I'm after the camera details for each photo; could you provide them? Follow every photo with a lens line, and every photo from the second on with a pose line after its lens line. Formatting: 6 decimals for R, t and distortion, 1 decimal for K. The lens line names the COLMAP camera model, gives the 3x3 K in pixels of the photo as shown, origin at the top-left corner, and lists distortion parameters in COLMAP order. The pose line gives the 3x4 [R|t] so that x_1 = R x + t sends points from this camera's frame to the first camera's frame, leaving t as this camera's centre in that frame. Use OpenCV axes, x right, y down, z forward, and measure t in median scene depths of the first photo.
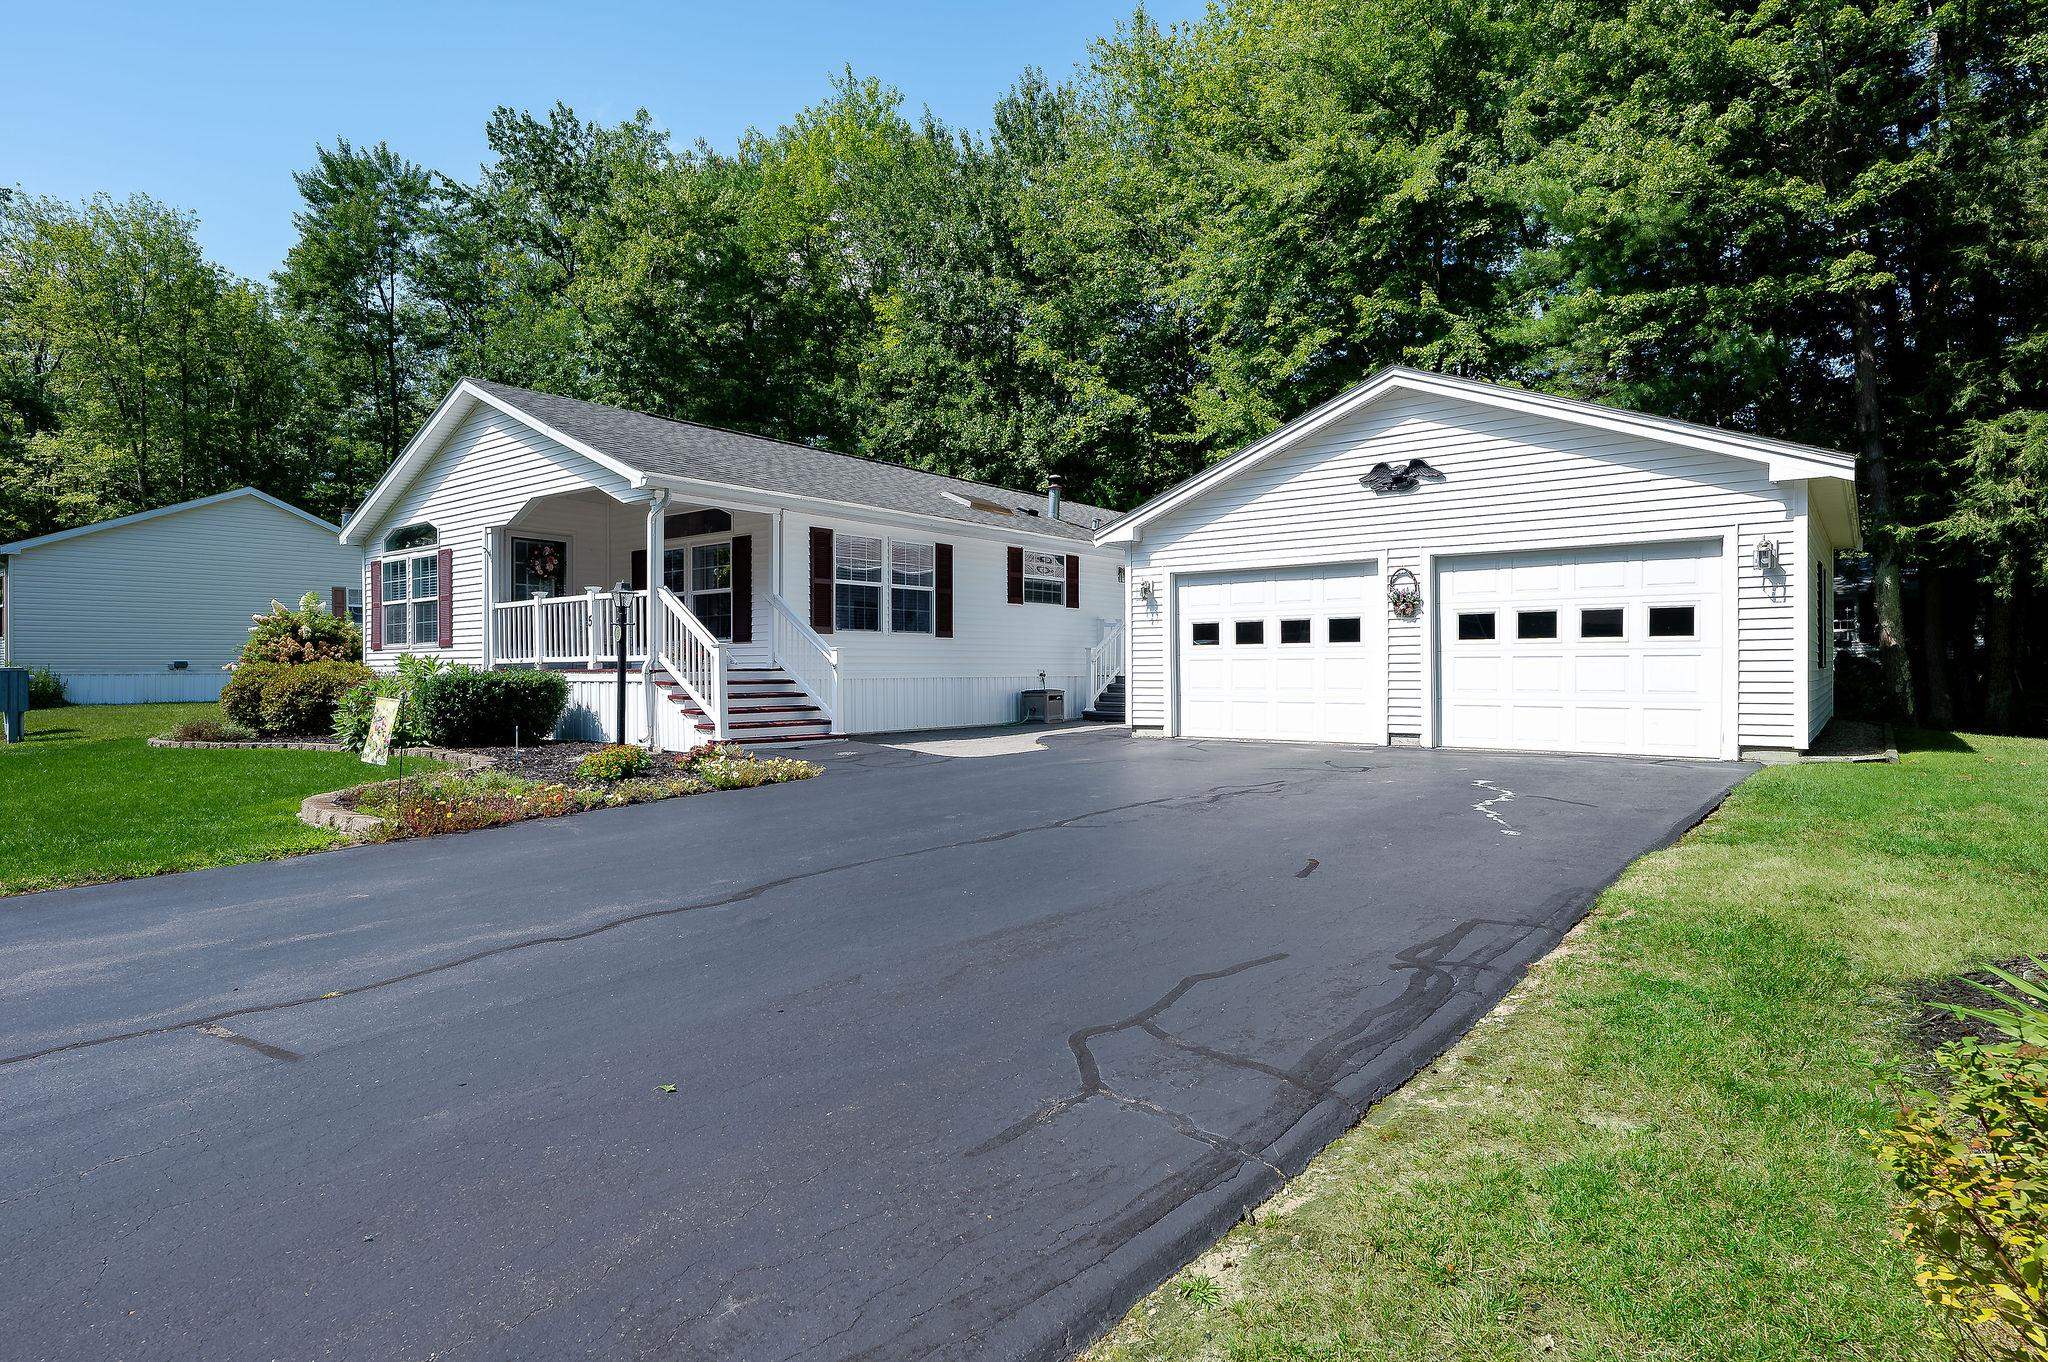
lens RADIAL K [[1090.7, 0, 1018.7], [0, 1090.7, 675.8], [0, 0, 1]] dist [0.000650, -0.003149]
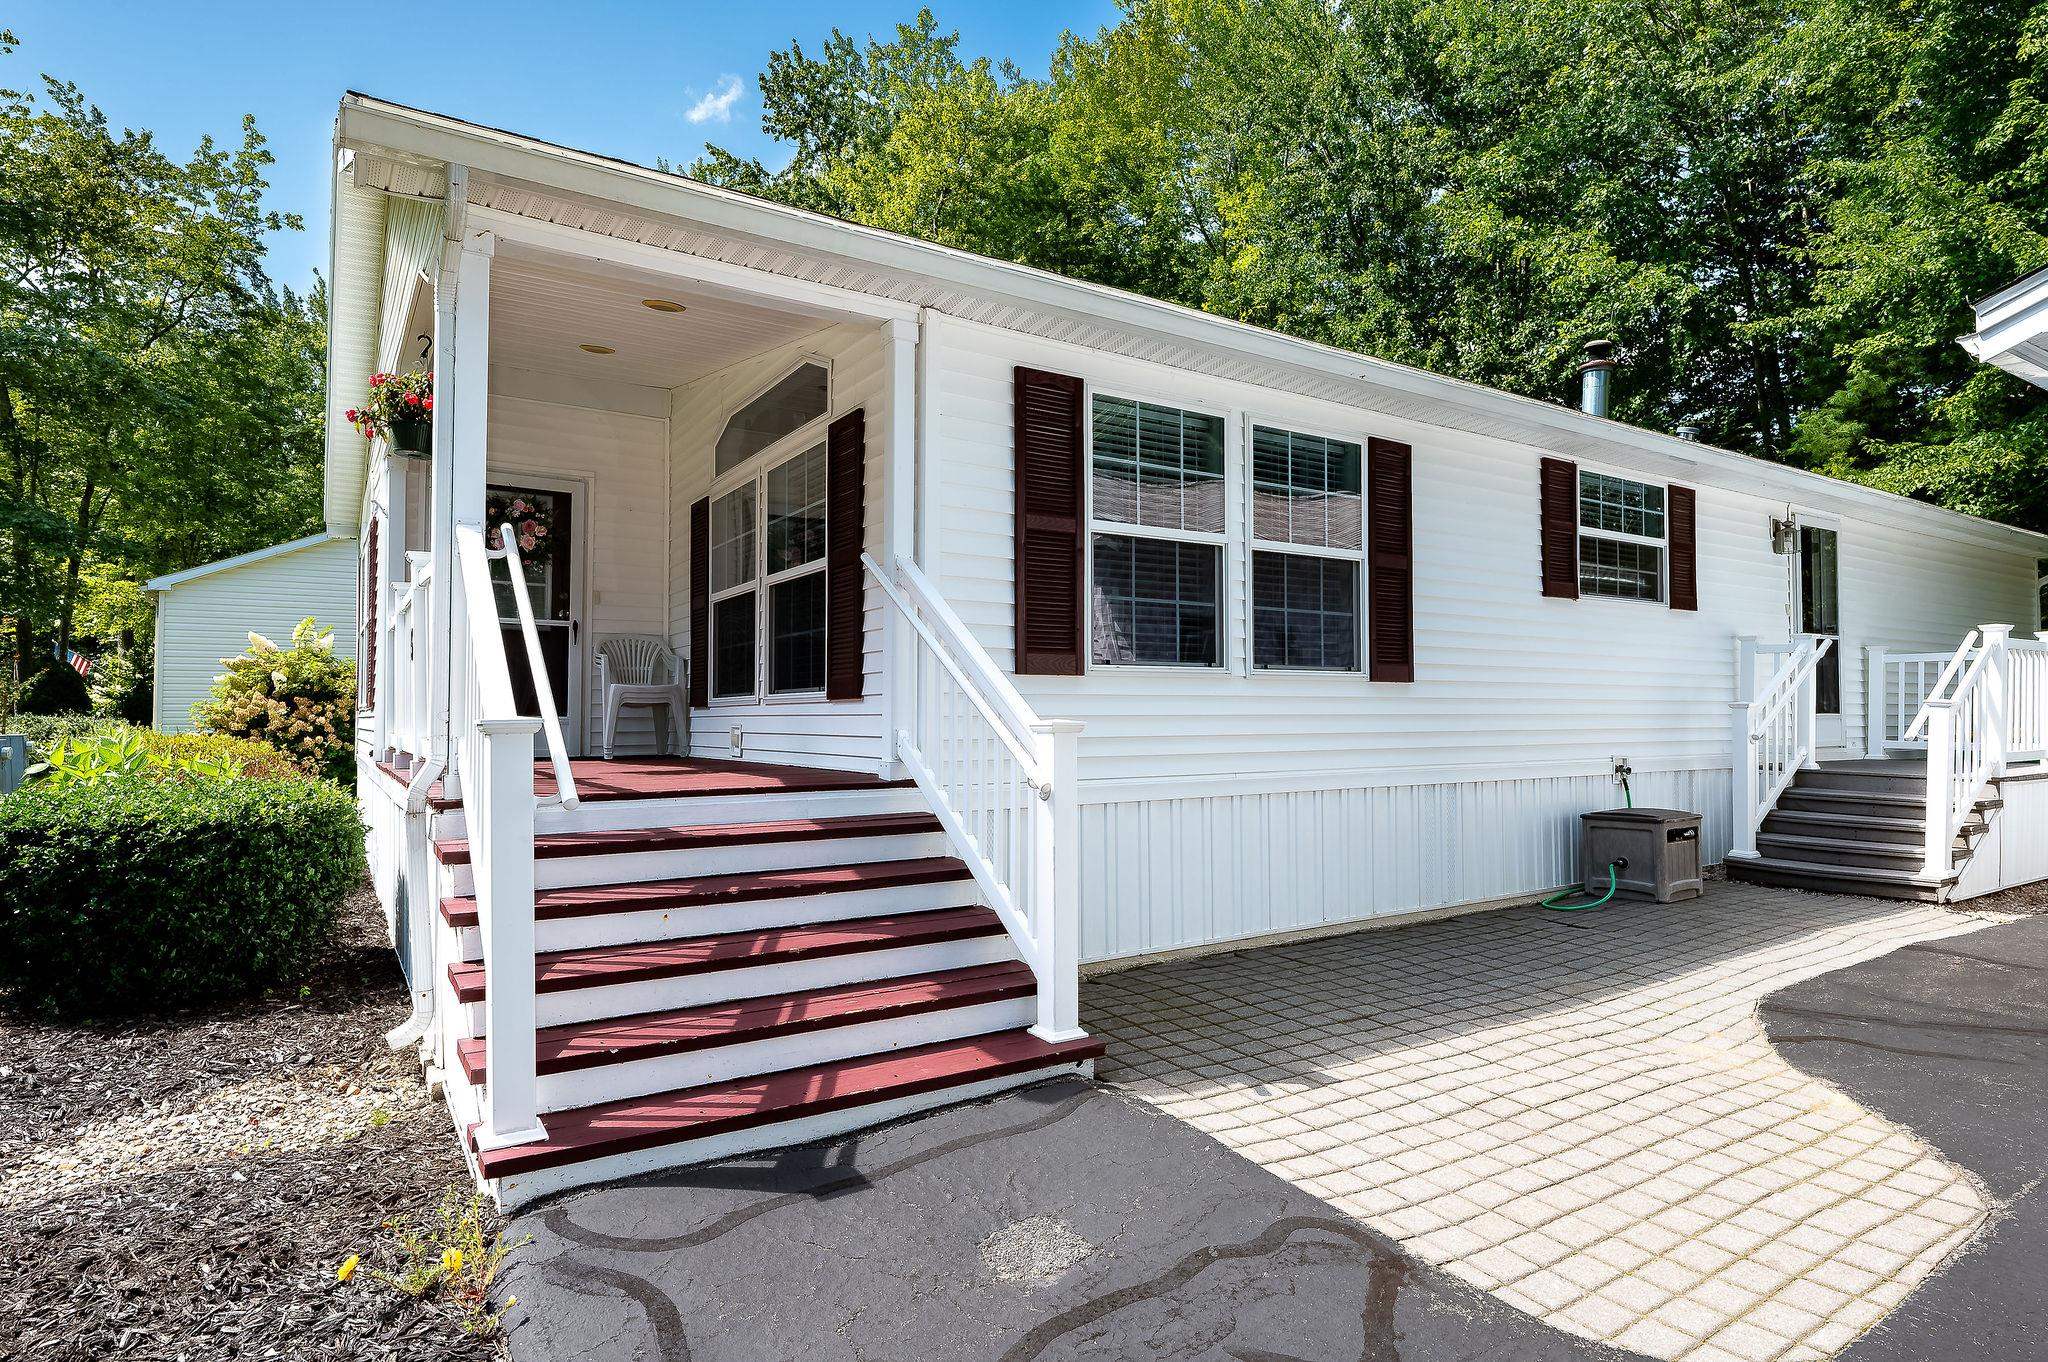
lens RADIAL K [[1090.7, 0, 1024.3], [0, 1090.7, 710.6], [0, 0, 1]] dist [0.000650, -0.003149]
pose [[0.950274, -0.000799, -0.311415, -0.074217], [-0.001505, 0.999973, -0.007158, -0.022982], [0.311412, 0.007271, 0.950247, 0.617152]]
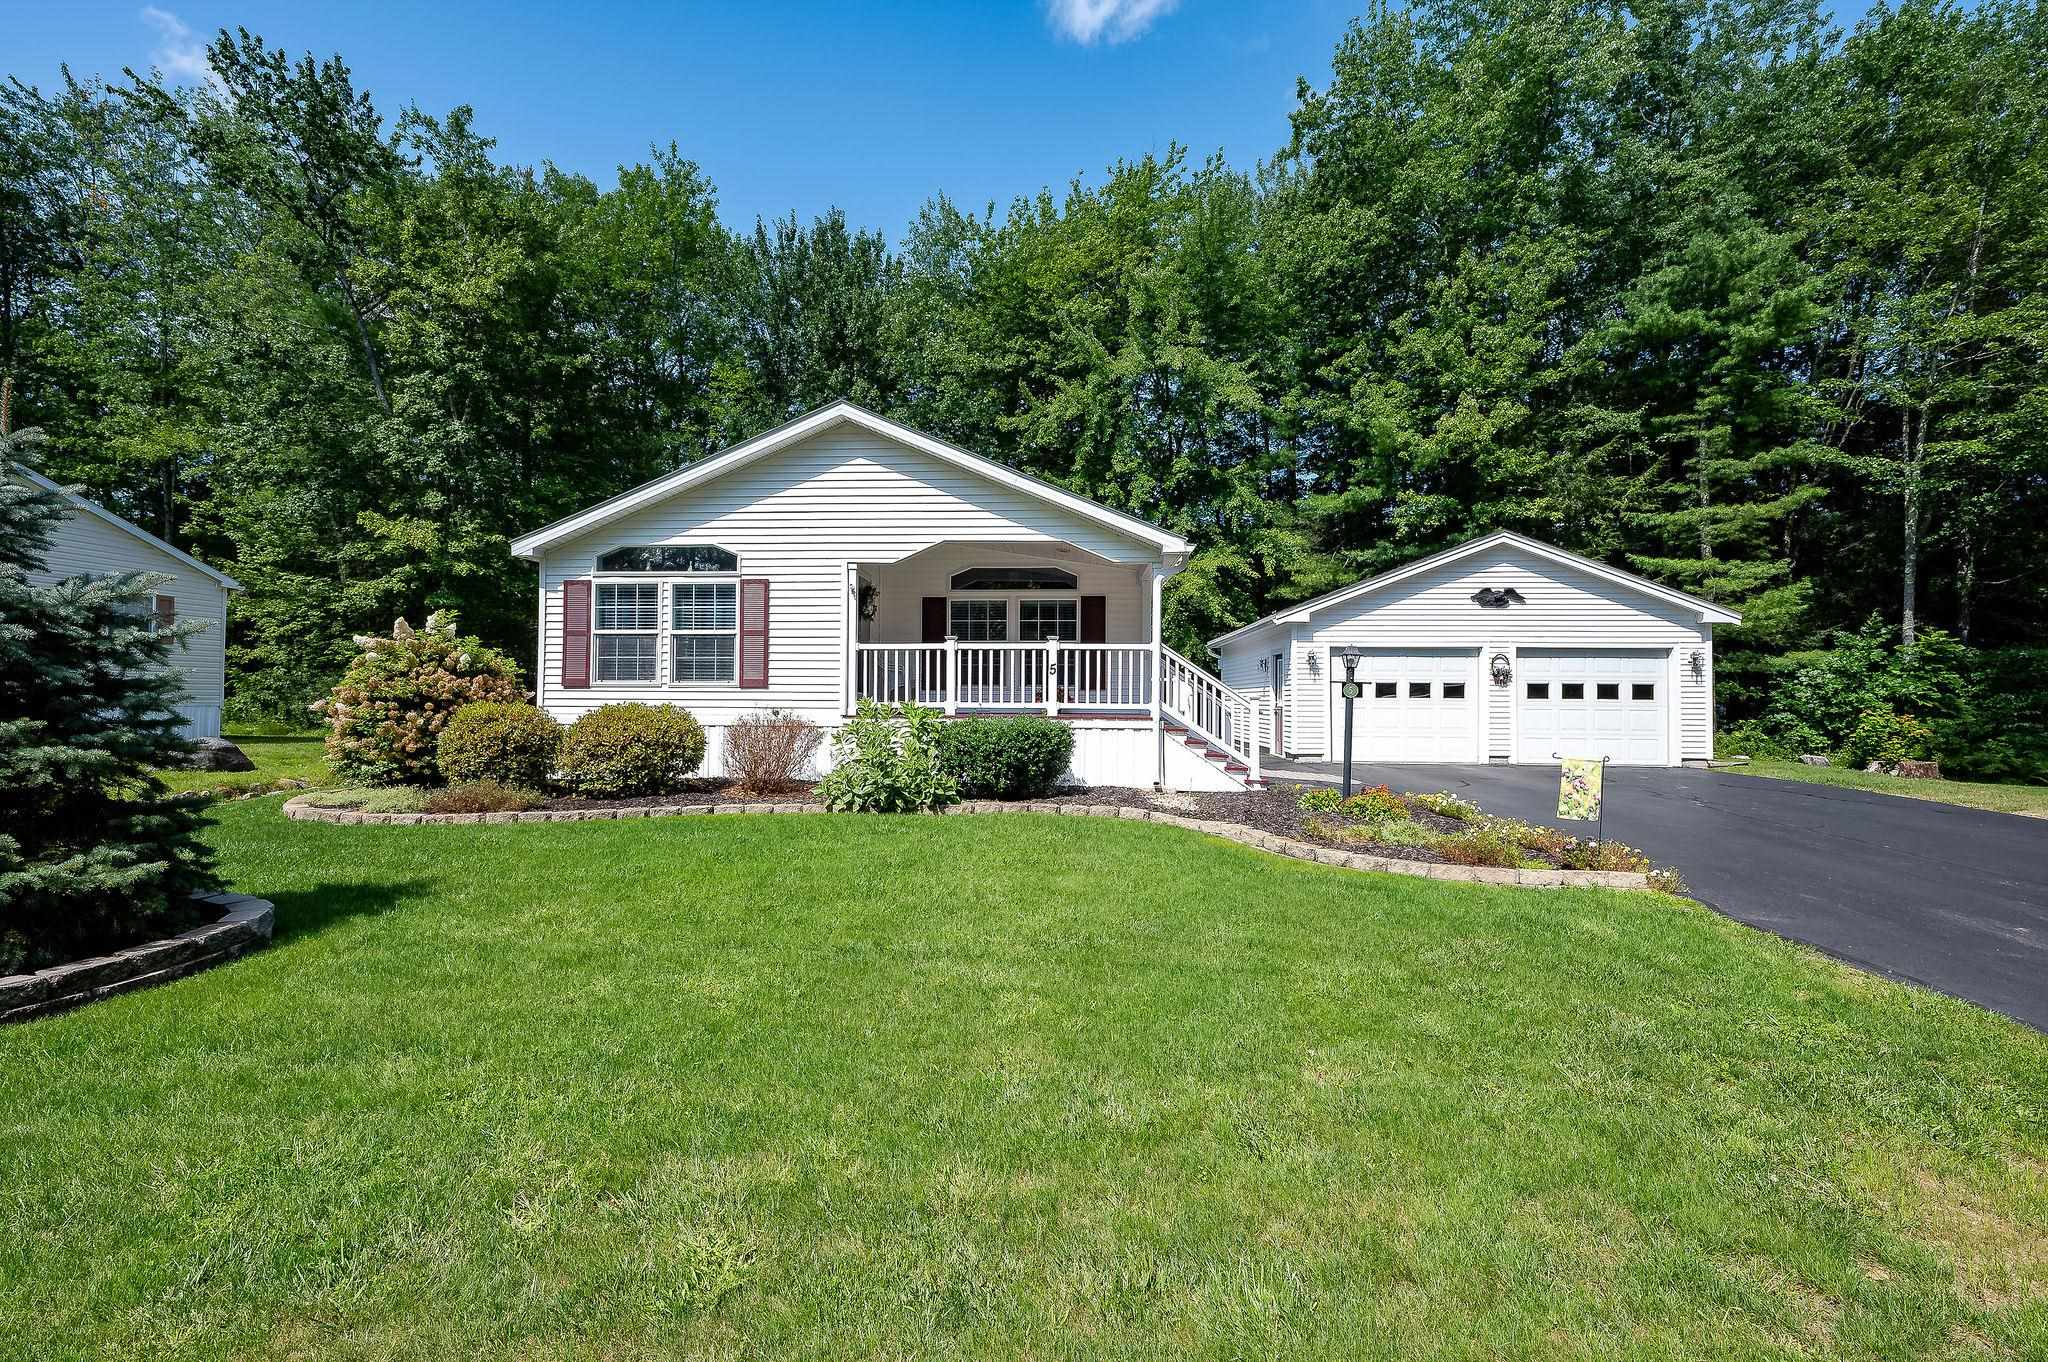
lens RADIAL K [[848.5, 0, 1013.6], [0, 848.5, 683.2], [0, 0, 1]] dist [-0.003375, -0.000059]
pose [[0.814651, 0.021705, 0.579546, -0.766698], [-0.006485, 0.999578, -0.028320, -0.011943], [-0.579916, 0.019312, 0.814448, 0.311563]]
